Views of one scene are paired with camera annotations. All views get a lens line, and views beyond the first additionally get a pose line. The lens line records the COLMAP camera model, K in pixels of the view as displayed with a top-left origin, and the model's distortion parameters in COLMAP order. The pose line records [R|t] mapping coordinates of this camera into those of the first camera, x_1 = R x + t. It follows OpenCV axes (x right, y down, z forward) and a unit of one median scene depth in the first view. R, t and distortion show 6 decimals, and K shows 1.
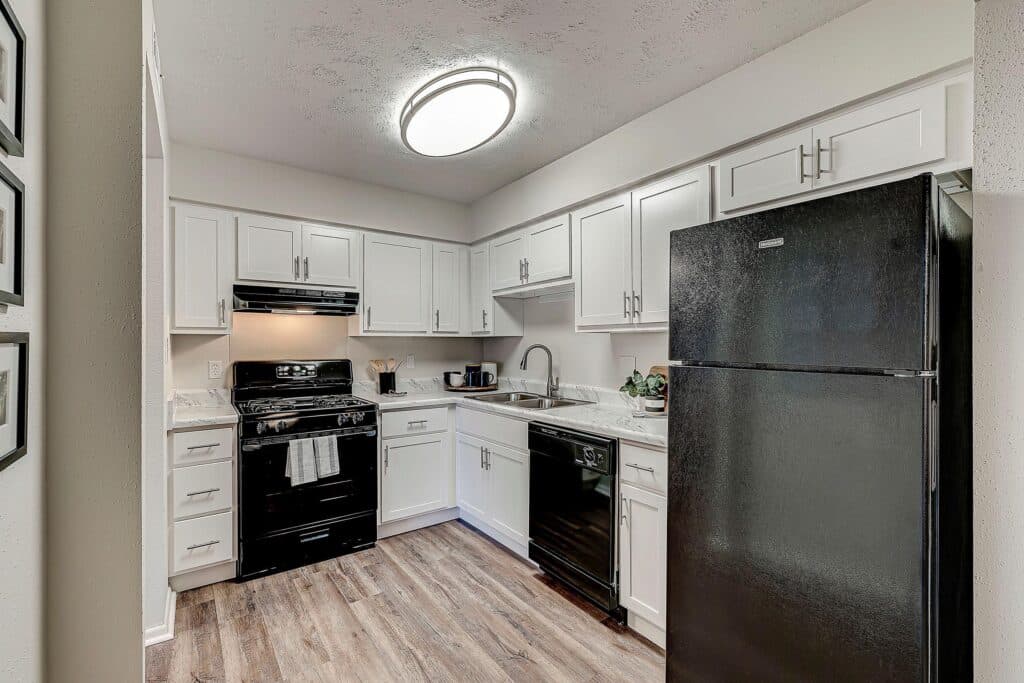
lens RADIAL K [[449.6, 0, 520.0], [0, 449.6, 341.4], [0, 0, 1]] dist [-0.001439, -0.001593]
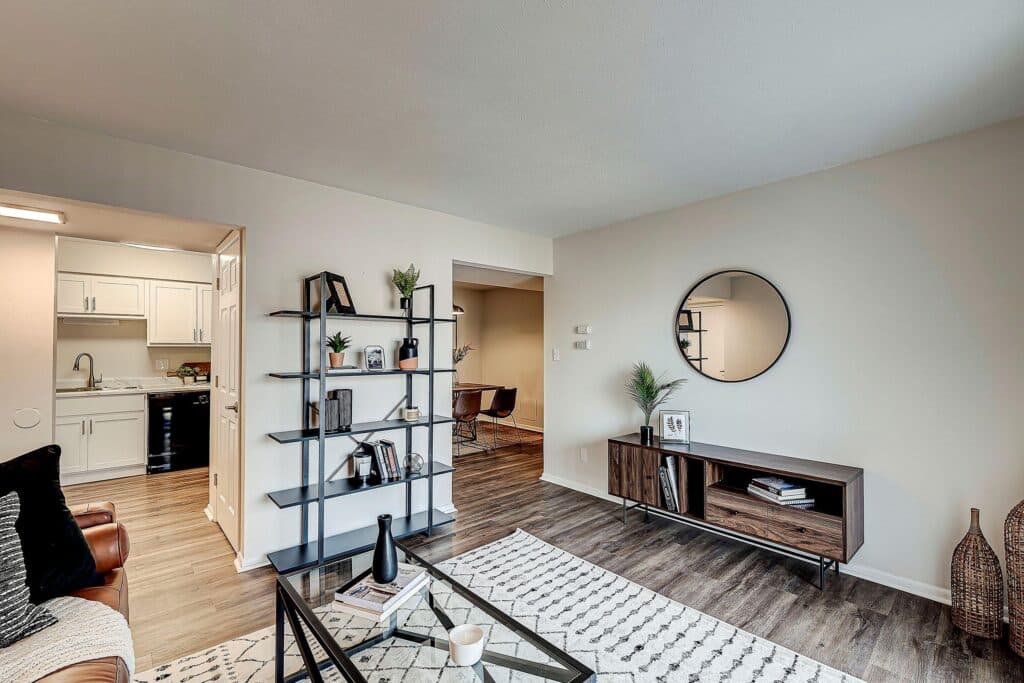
lens RADIAL K [[437.7, 0, 482.5], [0, 437.7, 344.3], [0, 0, 1]] dist [-0.002014, -0.000956]
pose [[-0.042460, 0.012824, 0.999016, -1.757477], [-0.003522, 0.999909, -0.012985, -0.010181], [-0.999092, -0.004070, -0.042411, -0.316790]]
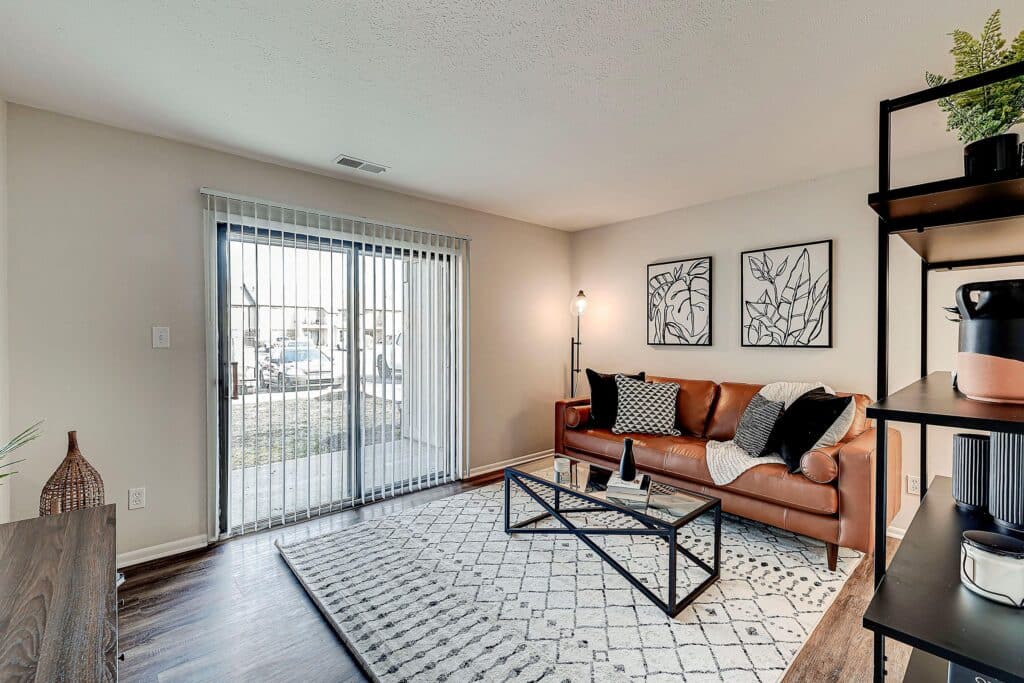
lens RADIAL K [[437.7, 0, 505.4], [0, 437.7, 339.2], [0, 0, 1]] dist [-0.002014, -0.000956]
pose [[0.076513, 0.012027, -0.996996, -0.319629], [-0.000102, 0.999927, 0.012054, 0.001502], [0.997069, -0.000821, 0.076509, -0.533155]]
